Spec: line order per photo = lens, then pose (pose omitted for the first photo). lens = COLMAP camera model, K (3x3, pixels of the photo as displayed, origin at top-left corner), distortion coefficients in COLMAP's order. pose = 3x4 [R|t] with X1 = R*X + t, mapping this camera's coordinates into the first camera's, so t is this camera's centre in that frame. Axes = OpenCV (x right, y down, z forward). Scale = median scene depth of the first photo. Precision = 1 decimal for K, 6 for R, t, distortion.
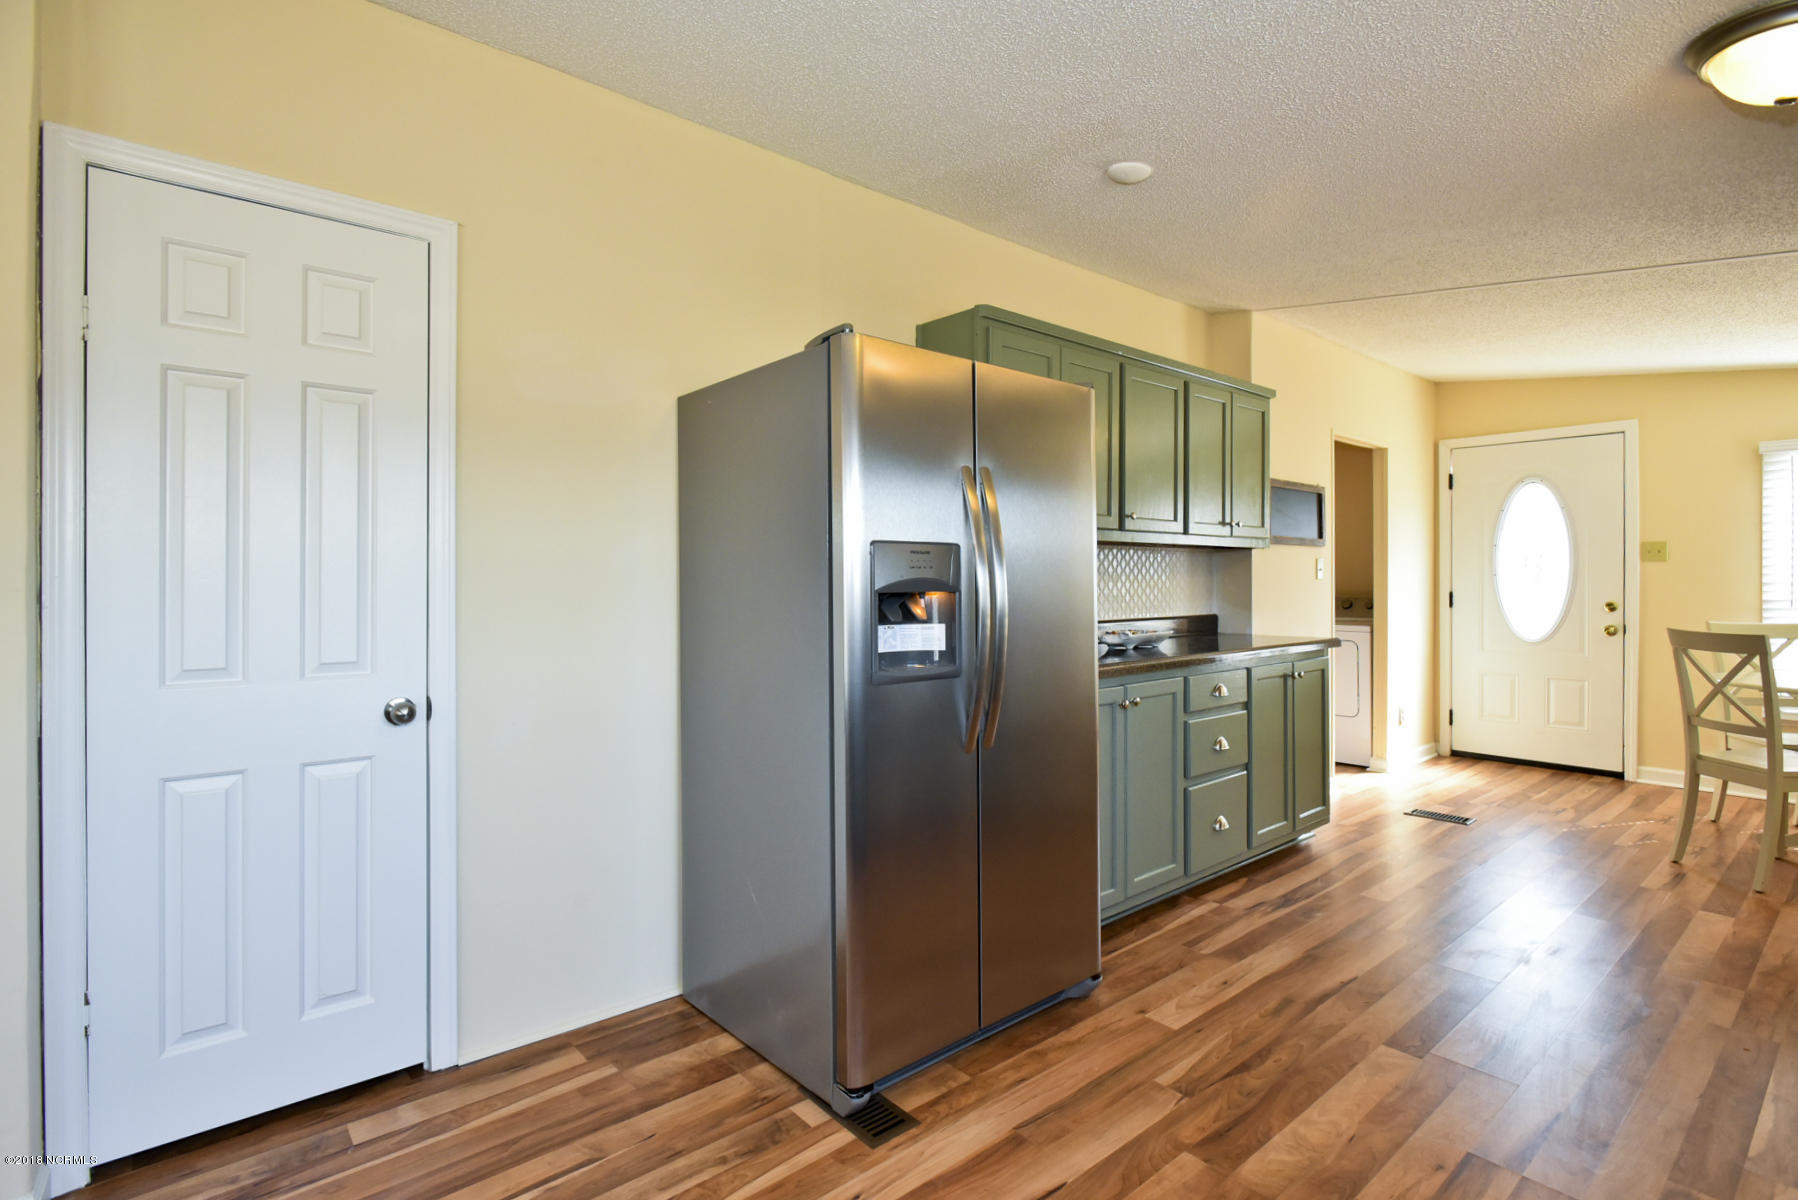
lens RADIAL K [[870.9, 0, 907.5], [0, 870.9, 584.6], [0, 0, 1]] dist [-0.007903, 0.001692]
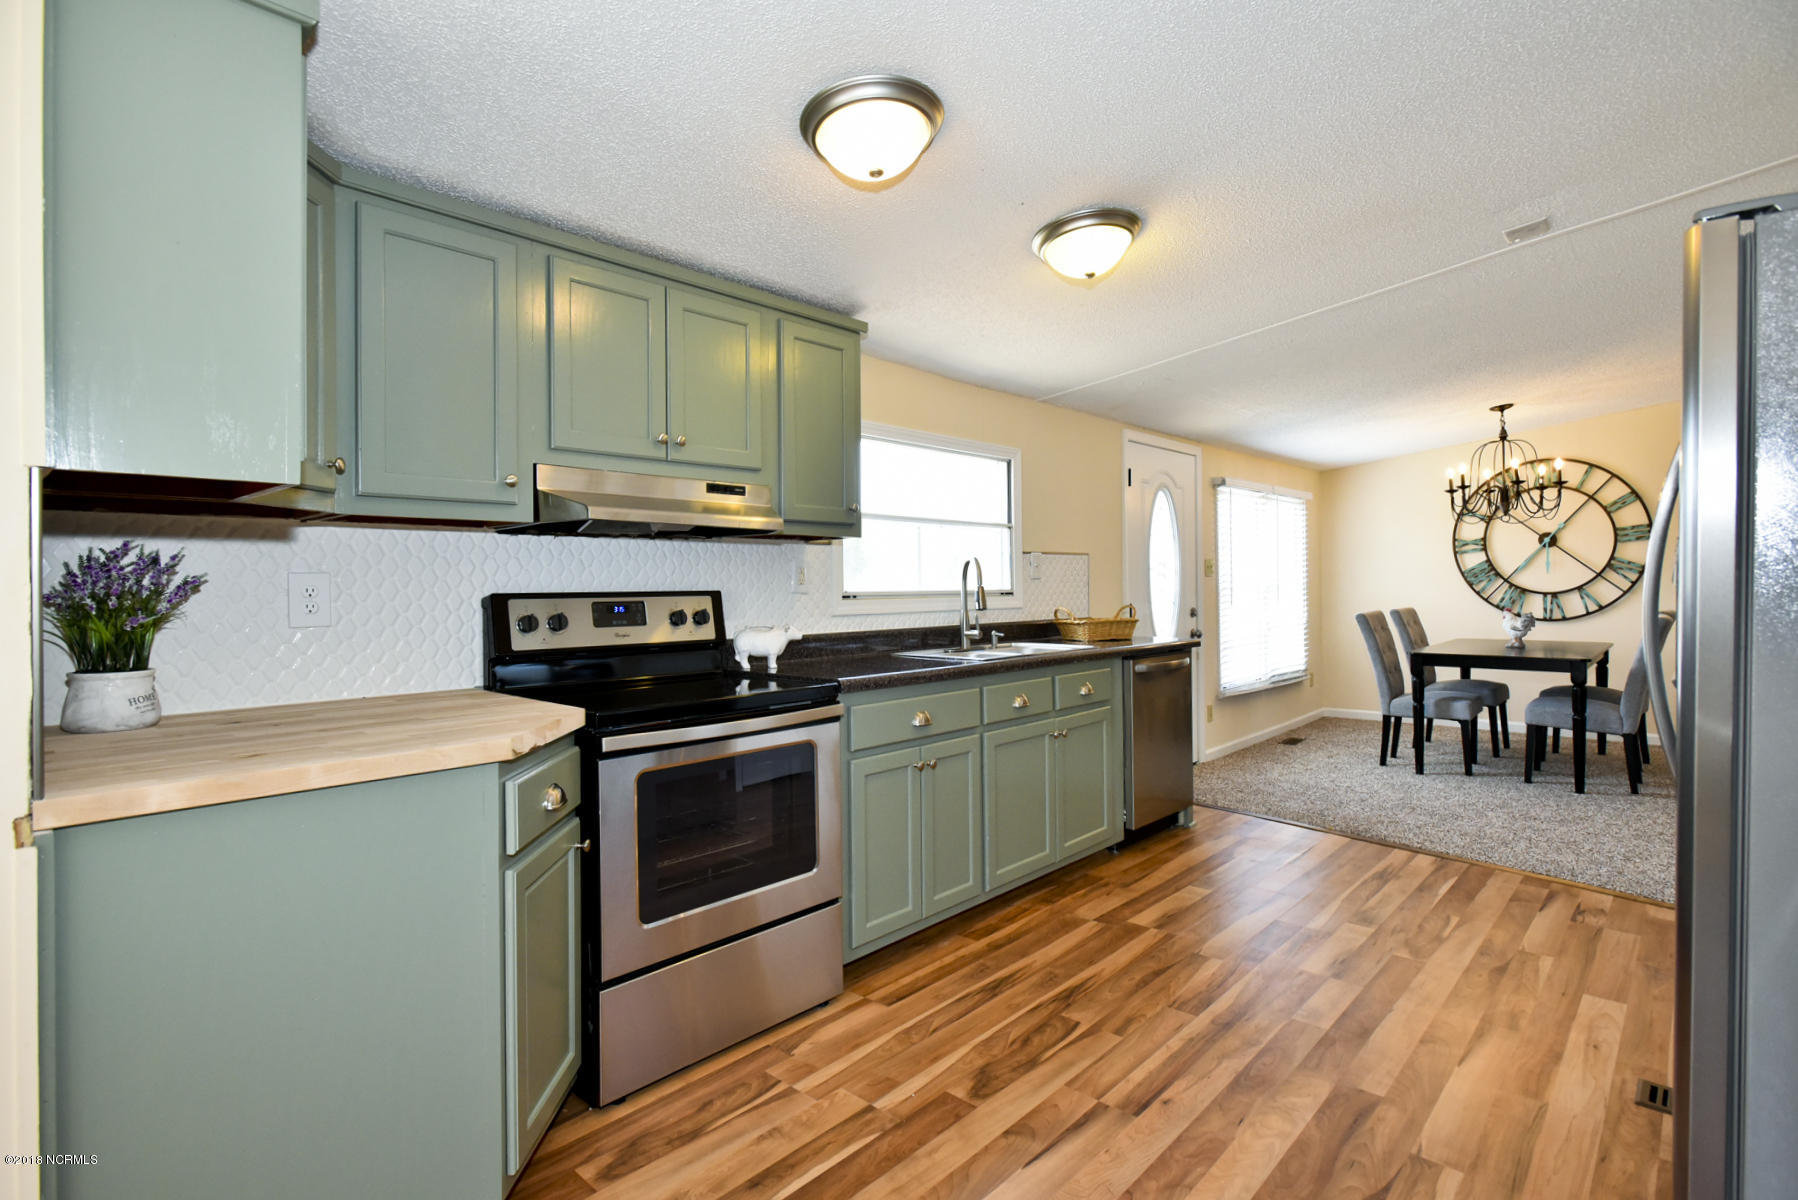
lens RADIAL K [[870.9, 0, 903.9], [0, 870.9, 585.7], [0, 0, 1]] dist [-0.007903, 0.001692]
pose [[-0.993288, 0.009429, -0.115285, 0.768632], [0.007845, 0.999869, 0.014186, -0.014114], [0.115404, 0.013187, -0.993231, 1.480534]]
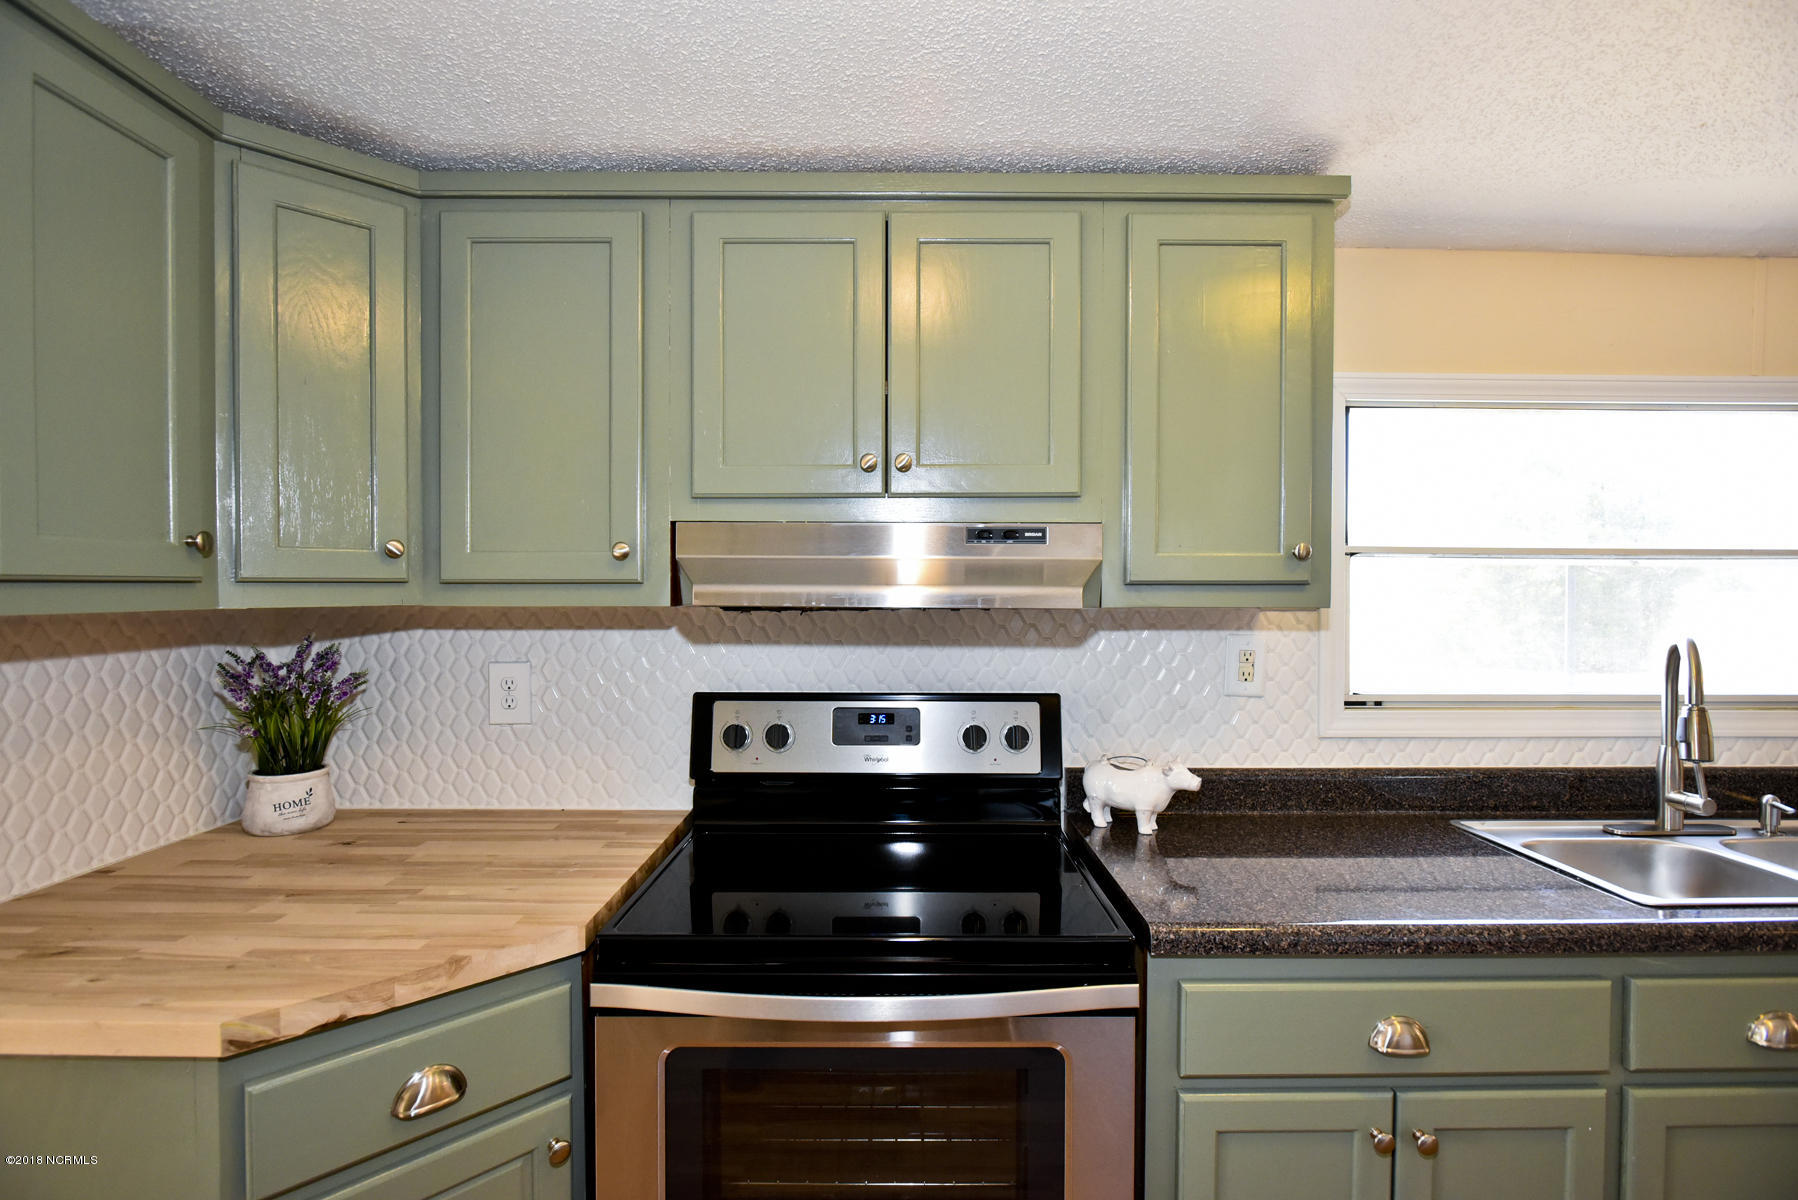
lens RADIAL K [[870.9, 0, 888.3], [0, 870.9, 603.4], [0, 0, 1]] dist [-0.007903, 0.001692]
pose [[-0.764400, -0.027789, 0.644143, 0.523554], [0.005773, 0.998736, 0.049937, -0.105060], [-0.644717, 0.041891, -0.763273, 0.921844]]
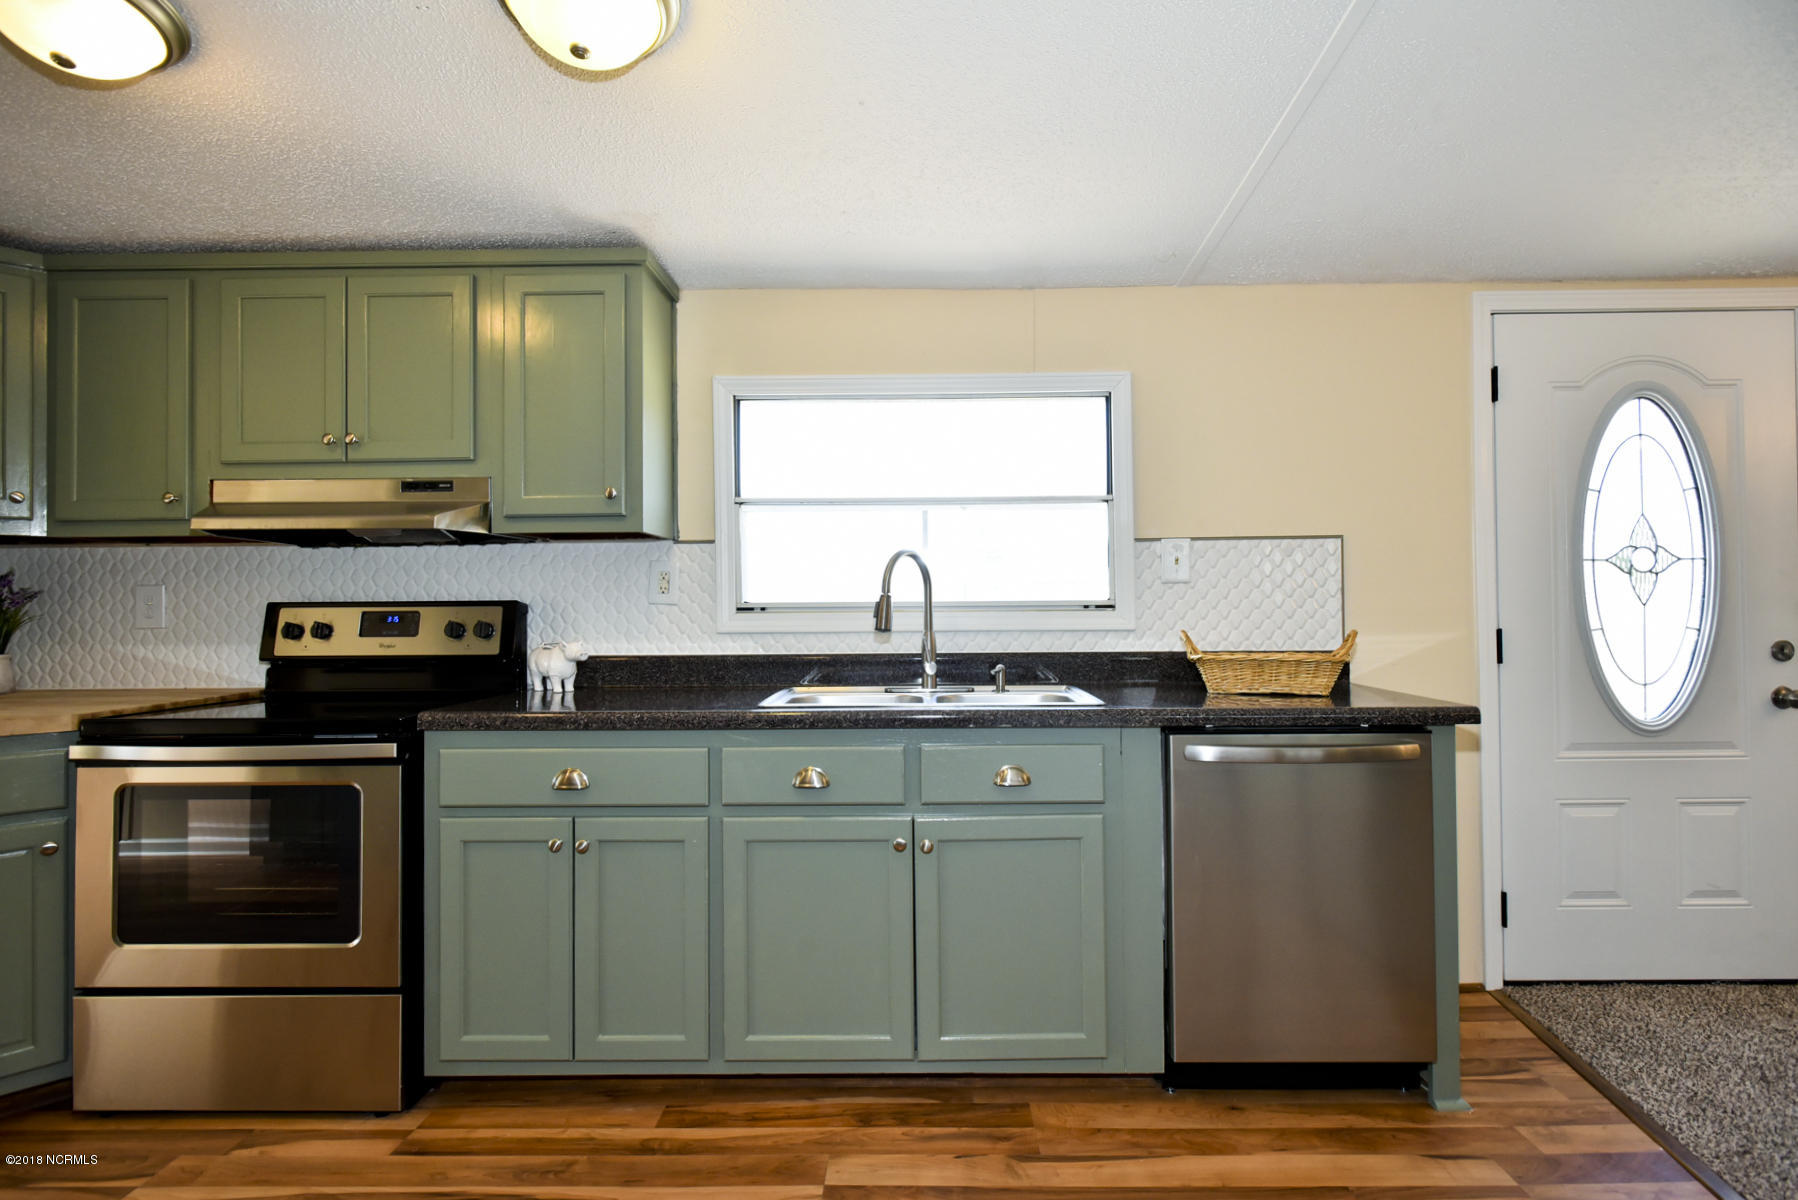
lens RADIAL K [[870.9, 0, 917.6], [0, 870.9, 593.5], [0, 0, 1]] dist [-0.007903, 0.001692]
pose [[-0.756777, 0.018437, 0.653413, -0.164207], [0.017611, 0.999814, -0.007814, 0.015733], [-0.653436, 0.005594, -0.756961, 0.755353]]
